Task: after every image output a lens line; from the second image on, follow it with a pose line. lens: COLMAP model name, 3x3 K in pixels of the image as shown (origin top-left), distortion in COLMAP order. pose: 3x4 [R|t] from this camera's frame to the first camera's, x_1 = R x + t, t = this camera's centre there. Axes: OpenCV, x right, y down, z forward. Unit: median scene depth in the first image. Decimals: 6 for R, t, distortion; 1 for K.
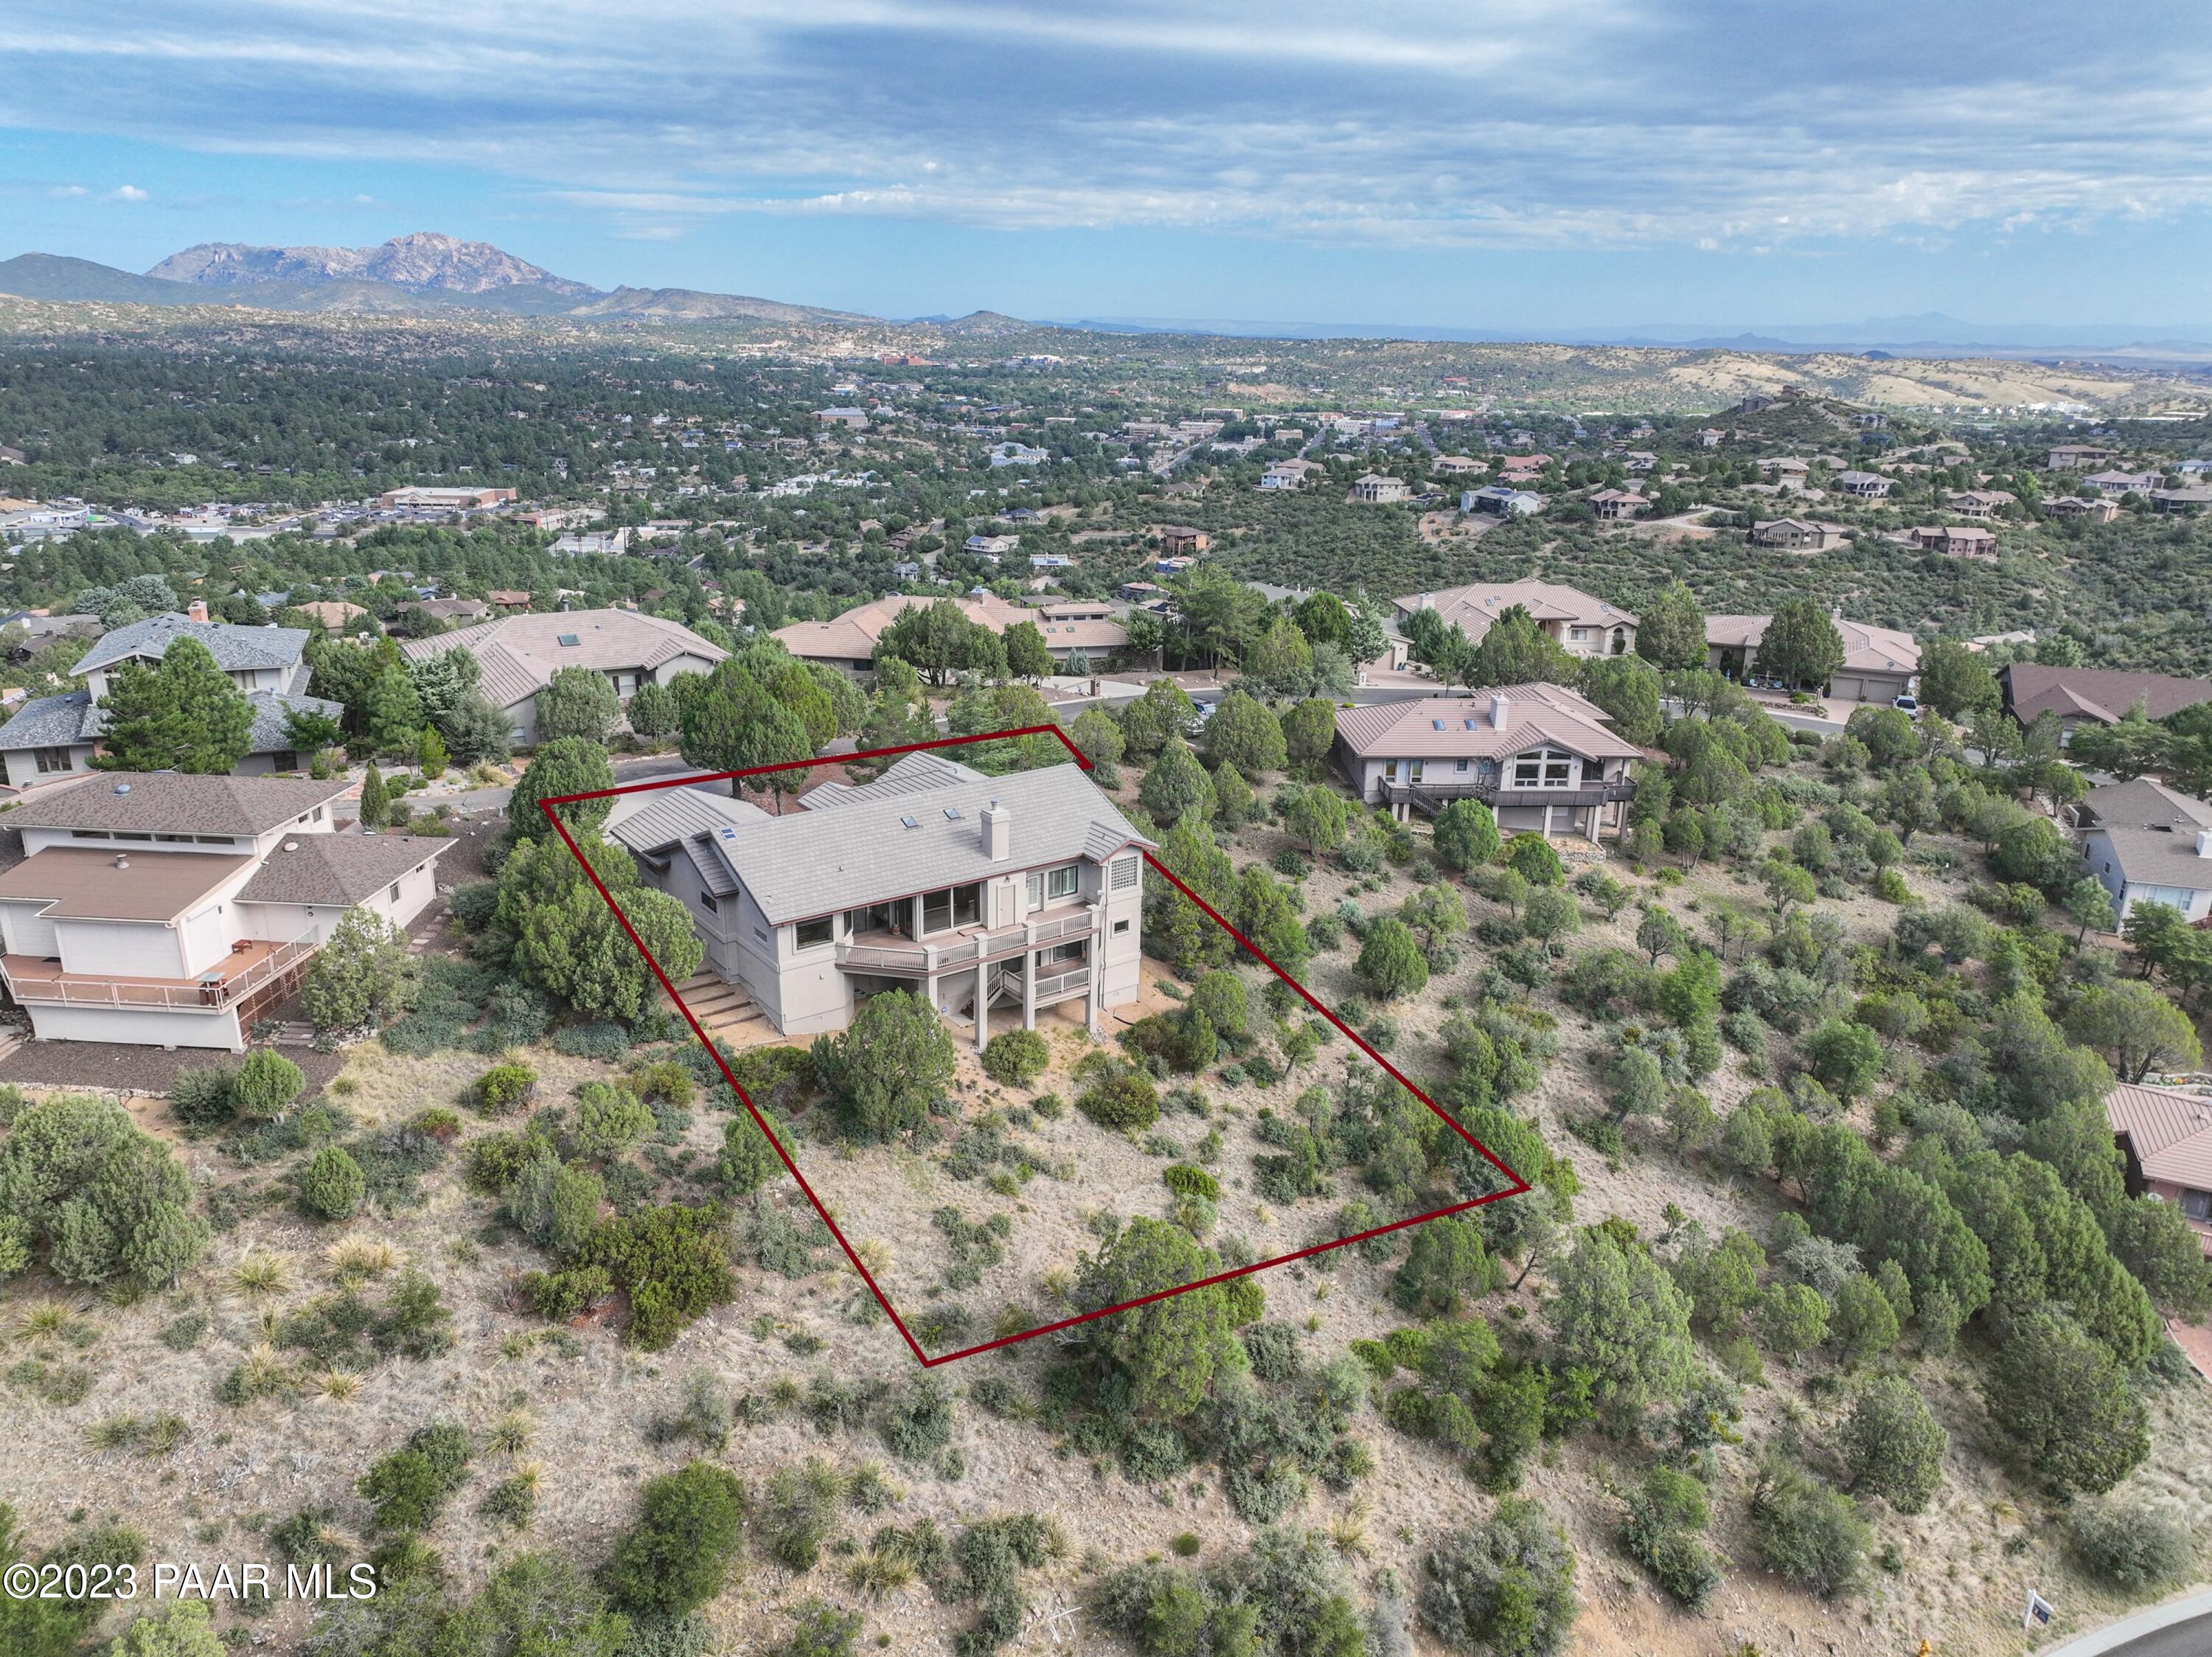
lens RADIAL K [[1570.6, 0, 1108.4], [0, 1570.6, 831.9], [0, 0, 1]] dist [-0.002359, 0.019465]
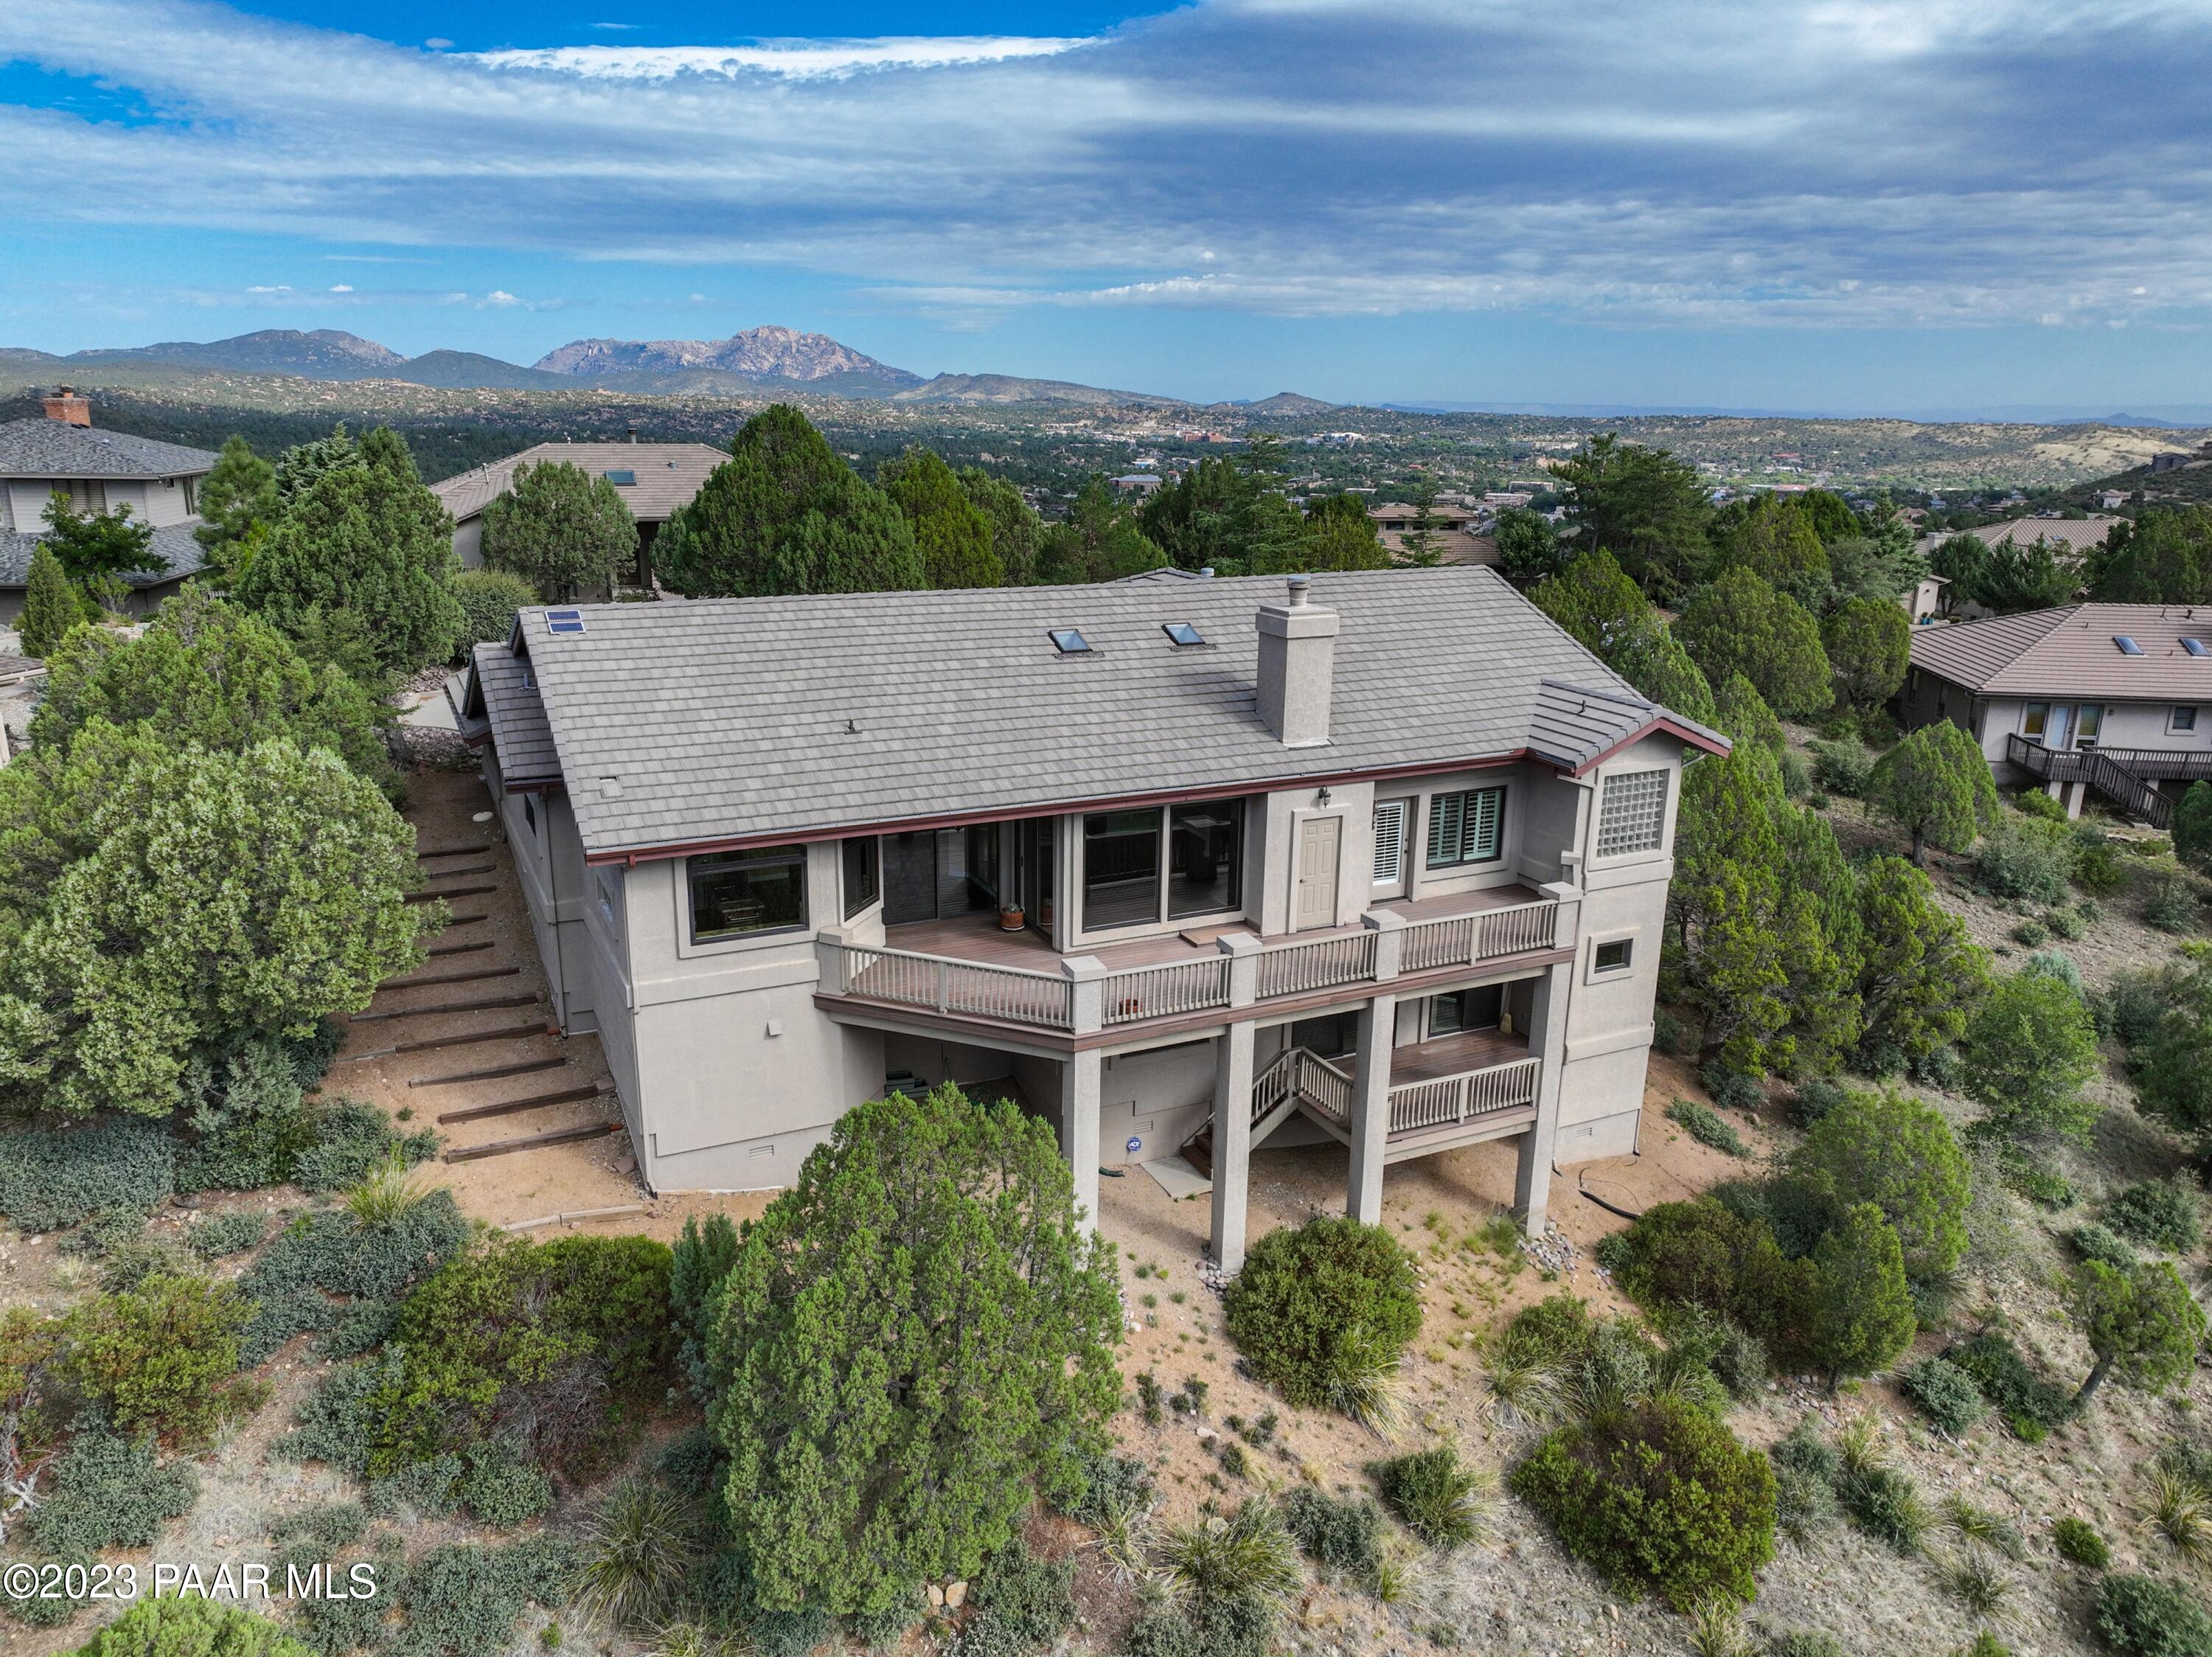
lens RADIAL K [[1570.6, 0, 1111.3], [0, 1570.6, 827.0], [0, 0, 1]] dist [-0.002359, 0.019465]
pose [[0.983405, 0.044260, -0.175944, -0.046824], [-0.053571, 0.997384, -0.048526, 0.055461], [0.173336, 0.057146, 0.983203, 0.616317]]
